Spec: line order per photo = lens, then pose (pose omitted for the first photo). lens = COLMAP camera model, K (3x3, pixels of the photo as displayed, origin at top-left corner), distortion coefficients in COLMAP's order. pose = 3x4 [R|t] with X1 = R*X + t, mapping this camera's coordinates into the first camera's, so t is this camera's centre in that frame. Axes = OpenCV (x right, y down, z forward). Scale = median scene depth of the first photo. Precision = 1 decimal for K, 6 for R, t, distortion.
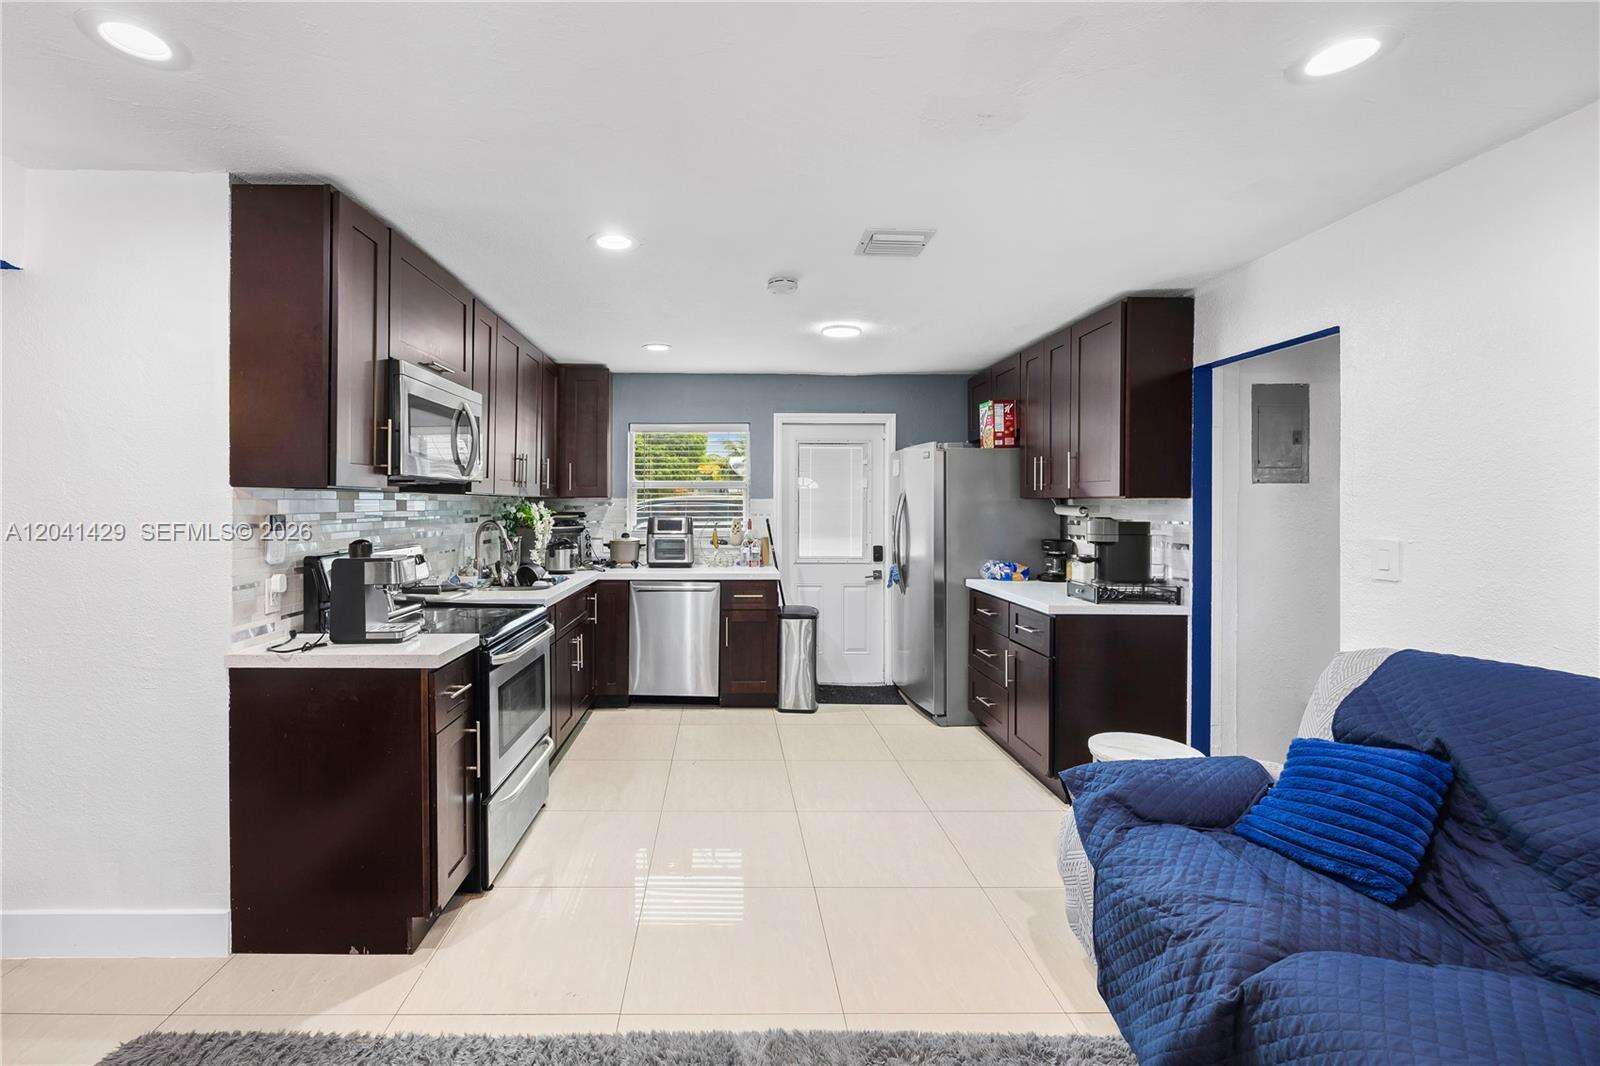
lens RADIAL K [[683.5, 0, 735.1], [0, 683.5, 509.0], [0, 0, 1]] dist [-0.003744, 0.001988]
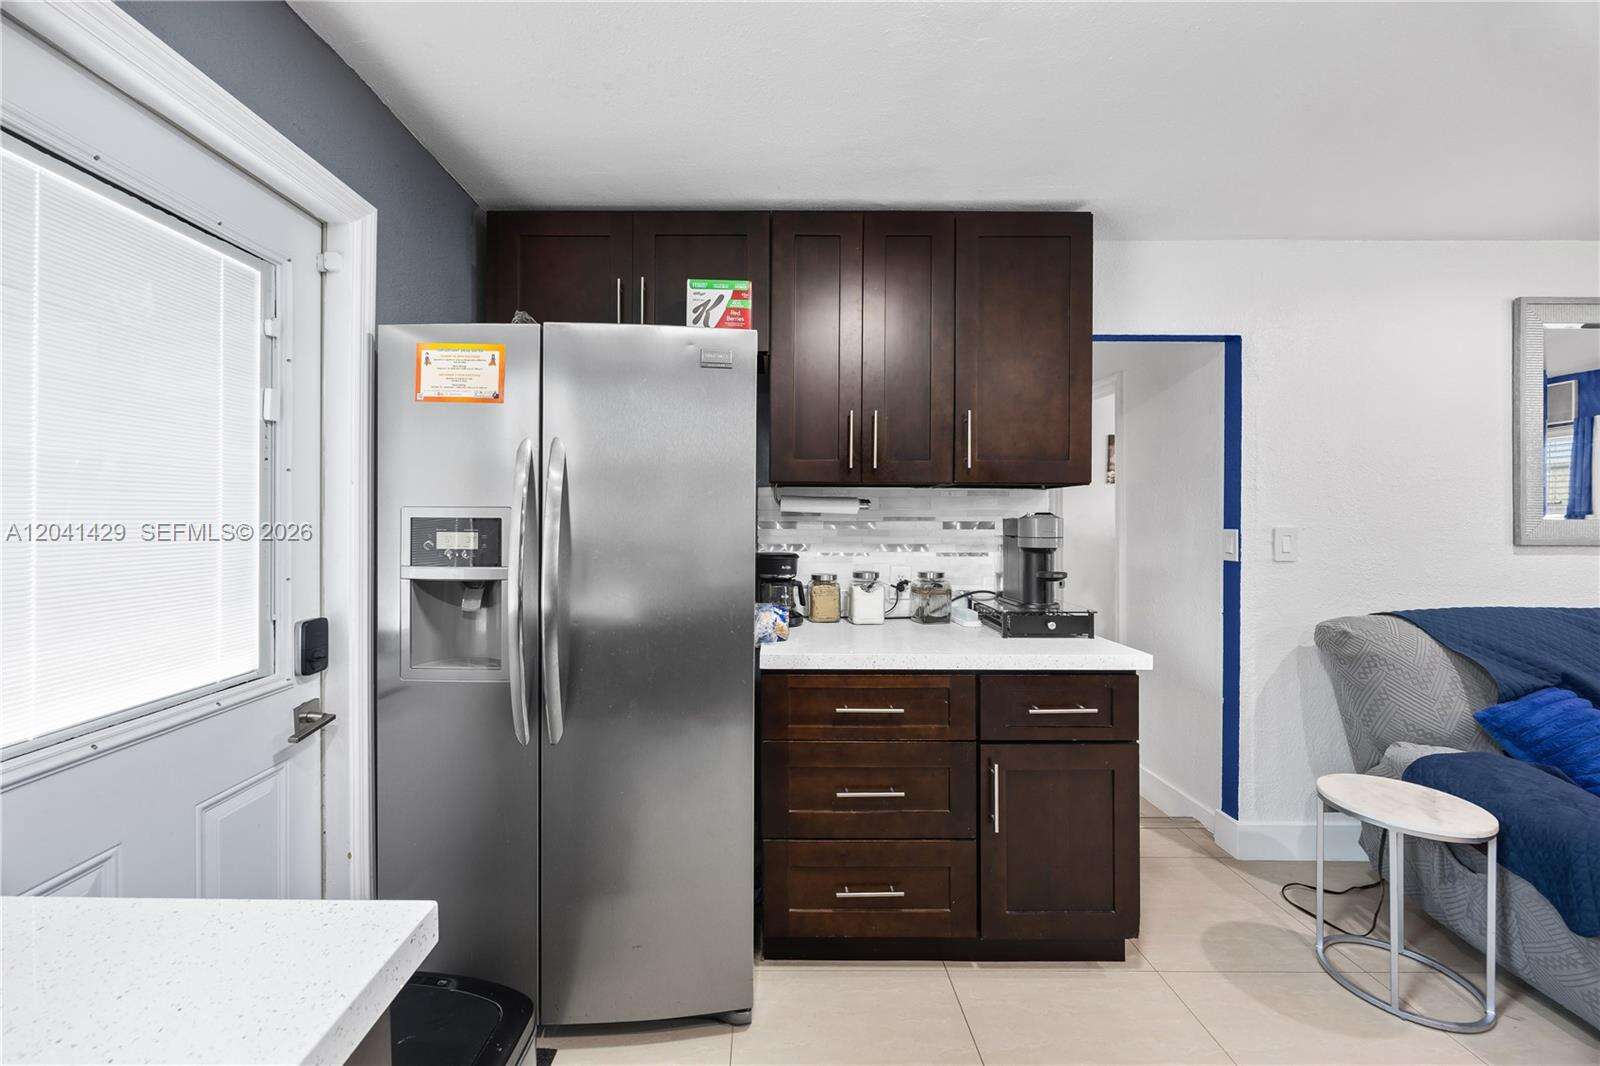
lens RADIAL K [[630.4, 0, 777.9], [0, 630.4, 517.9], [0, 0, 1]] dist [-0.001208, 0.001854]
pose [[-0.000198, -0.008105, 0.999967, -0.082466], [0.002856, 0.999963, 0.008105, 0.008859], [-0.999996, 0.002857, -0.000175, 0.980062]]
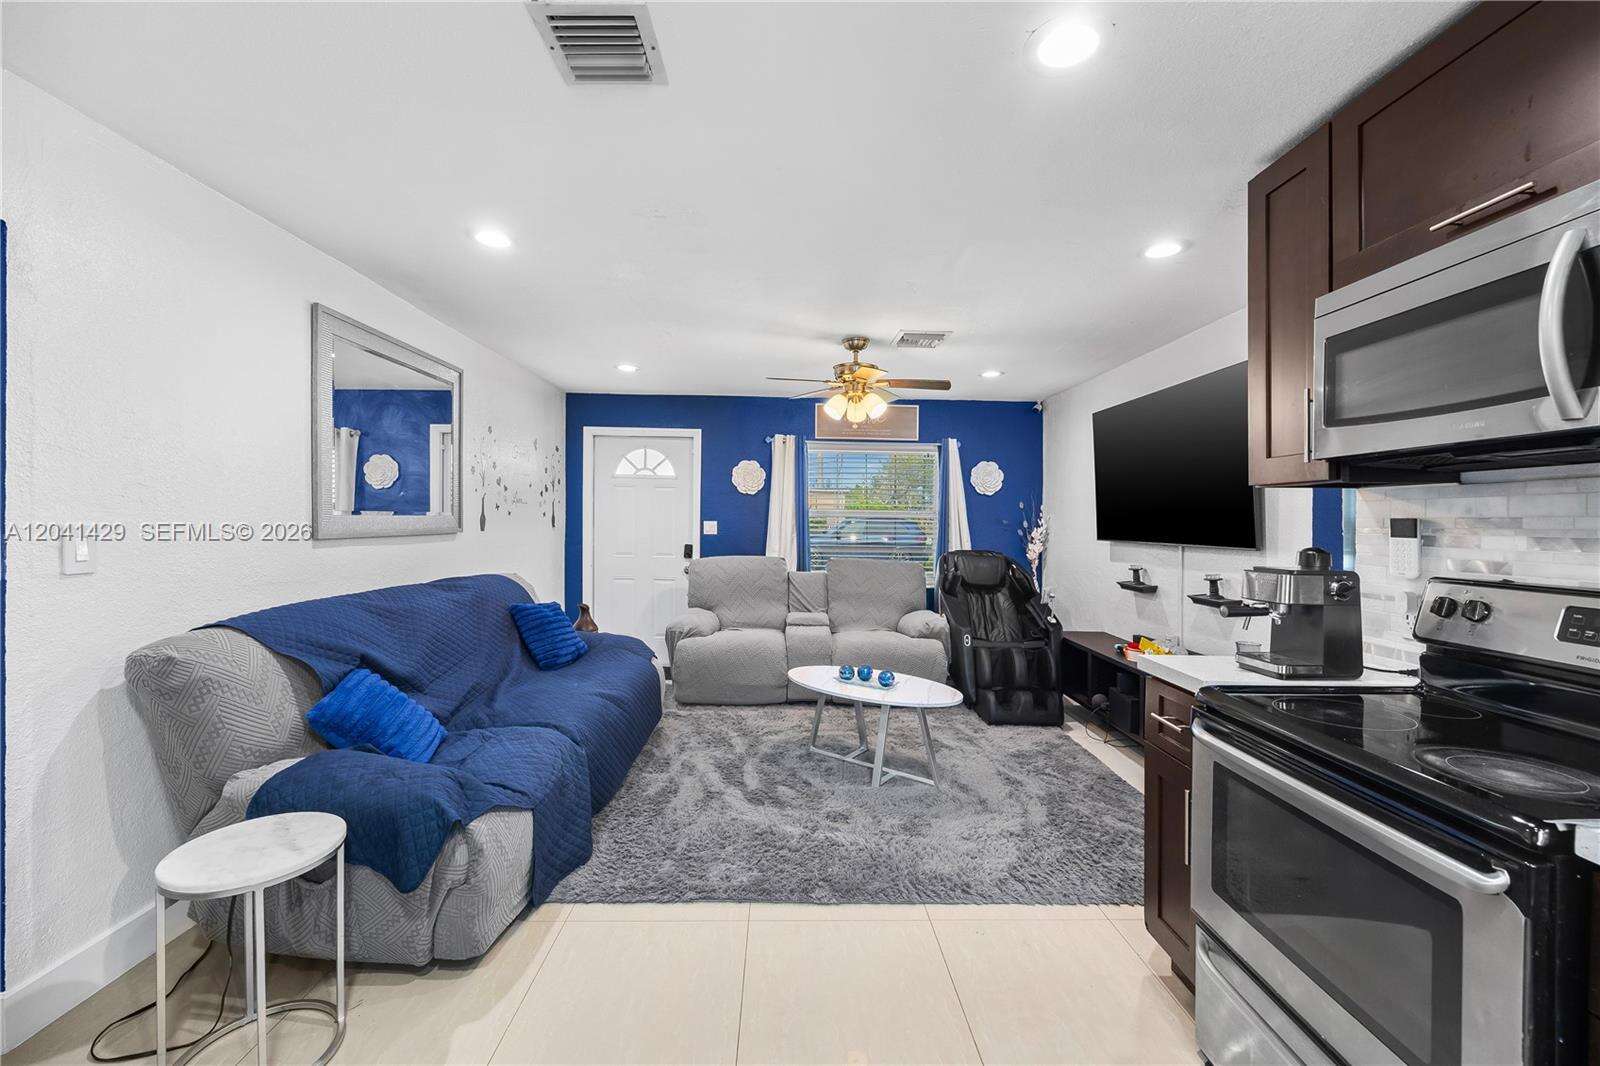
lens RADIAL K [[650.1, 0, 770.3], [0, 650.1, 525.0], [0, 0, 1]] dist [-0.000796, -0.000243]
pose [[-0.999858, -0.016455, 0.003710, 0.055962], [-0.016391, 0.999728, 0.016612, 0.009055], [-0.003982, 0.016549, -0.999855, 0.925886]]
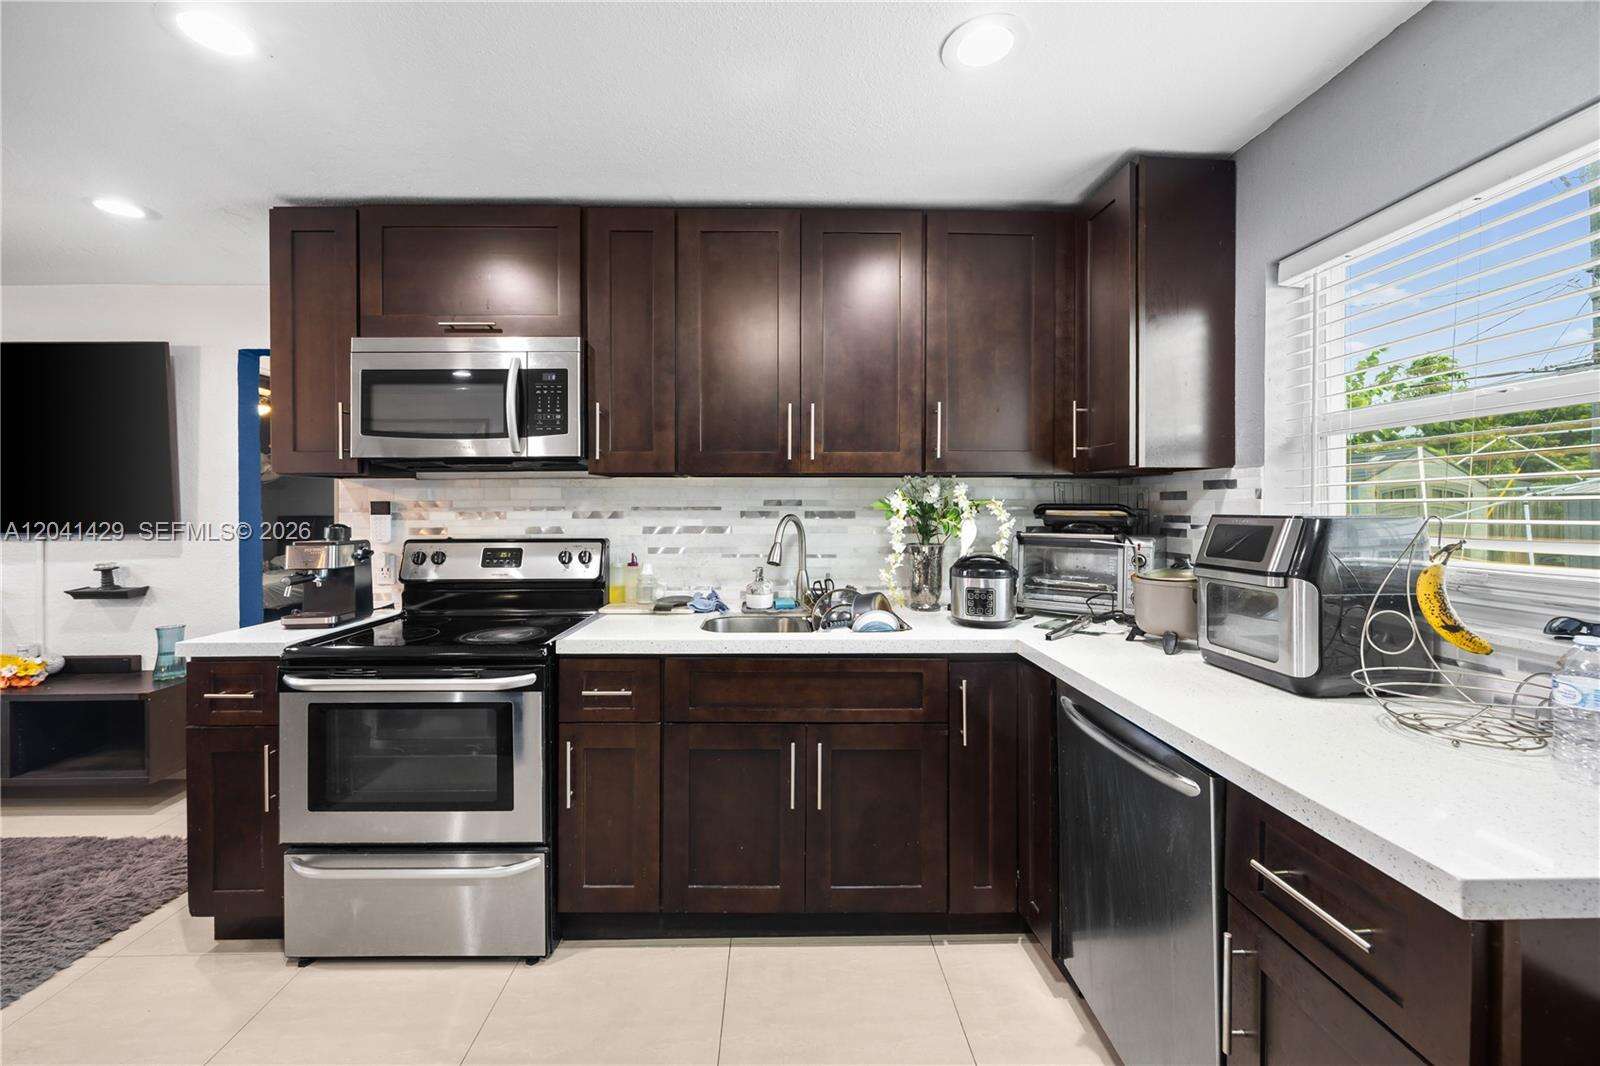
lens RADIAL K [[650.1, 0, 798.0], [0, 650.1, 508.6], [0, 0, 1]] dist [-0.000796, -0.000243]
pose [[0.004858, -0.001290, -0.999987, 0.232192], [-0.004869, 0.999987, -0.001314, 0.010652], [0.999976, 0.004876, 0.004852, 0.892673]]
